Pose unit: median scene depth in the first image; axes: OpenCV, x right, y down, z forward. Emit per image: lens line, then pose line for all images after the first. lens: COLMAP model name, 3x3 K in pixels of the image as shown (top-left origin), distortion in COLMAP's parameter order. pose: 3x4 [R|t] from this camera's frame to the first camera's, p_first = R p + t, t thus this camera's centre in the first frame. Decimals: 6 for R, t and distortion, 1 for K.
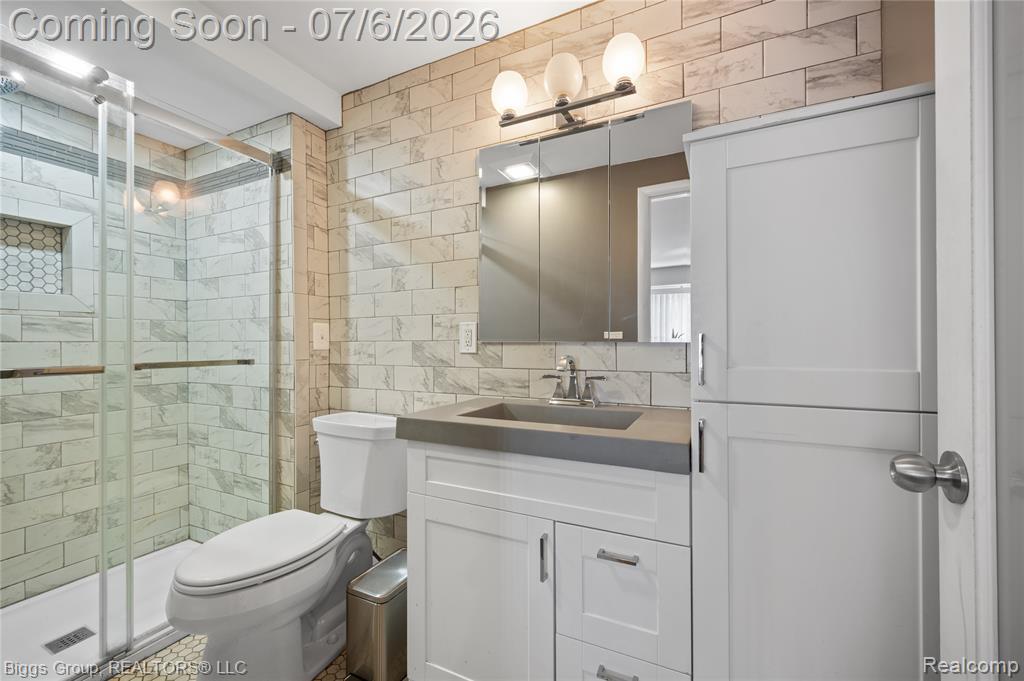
lens RADIAL K [[425.3, 0, 512.2], [0, 425.3, 335.0], [0, 0, 1]] dist [-0.001926, -0.000269]
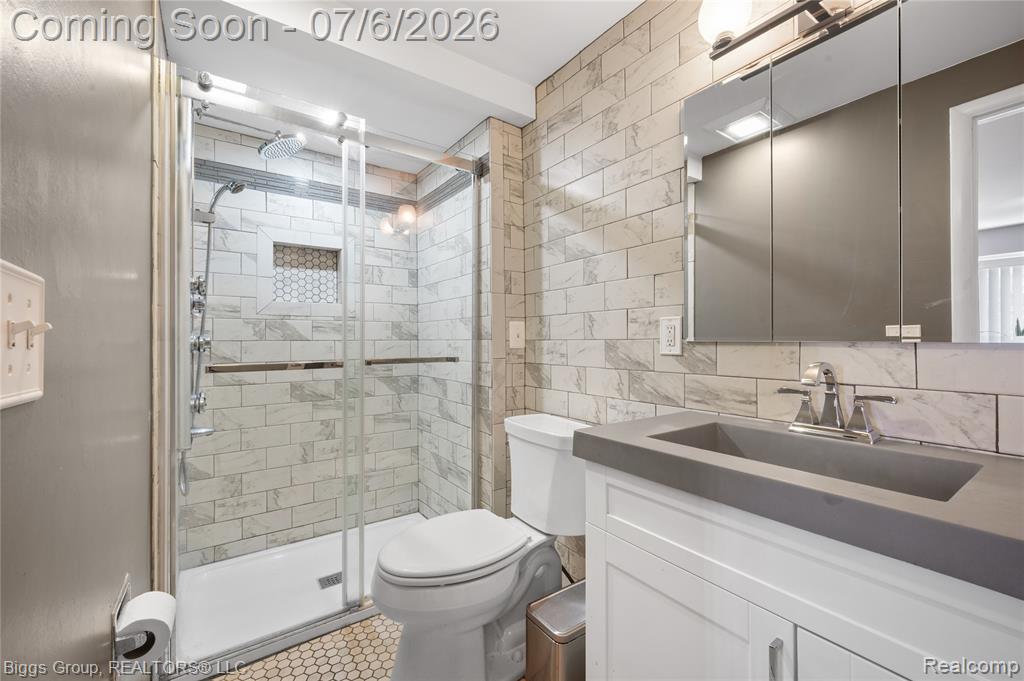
lens RADIAL K [[425.3, 0, 512.2], [0, 425.3, 335.0], [0, 0, 1]] dist [-0.001926, -0.000269]
pose [[0.876761, -0.005603, -0.480893, 0.019396], [0.009364, 0.999941, 0.005421, -0.002343], [0.480835, -0.009256, 0.876762, 0.133040]]
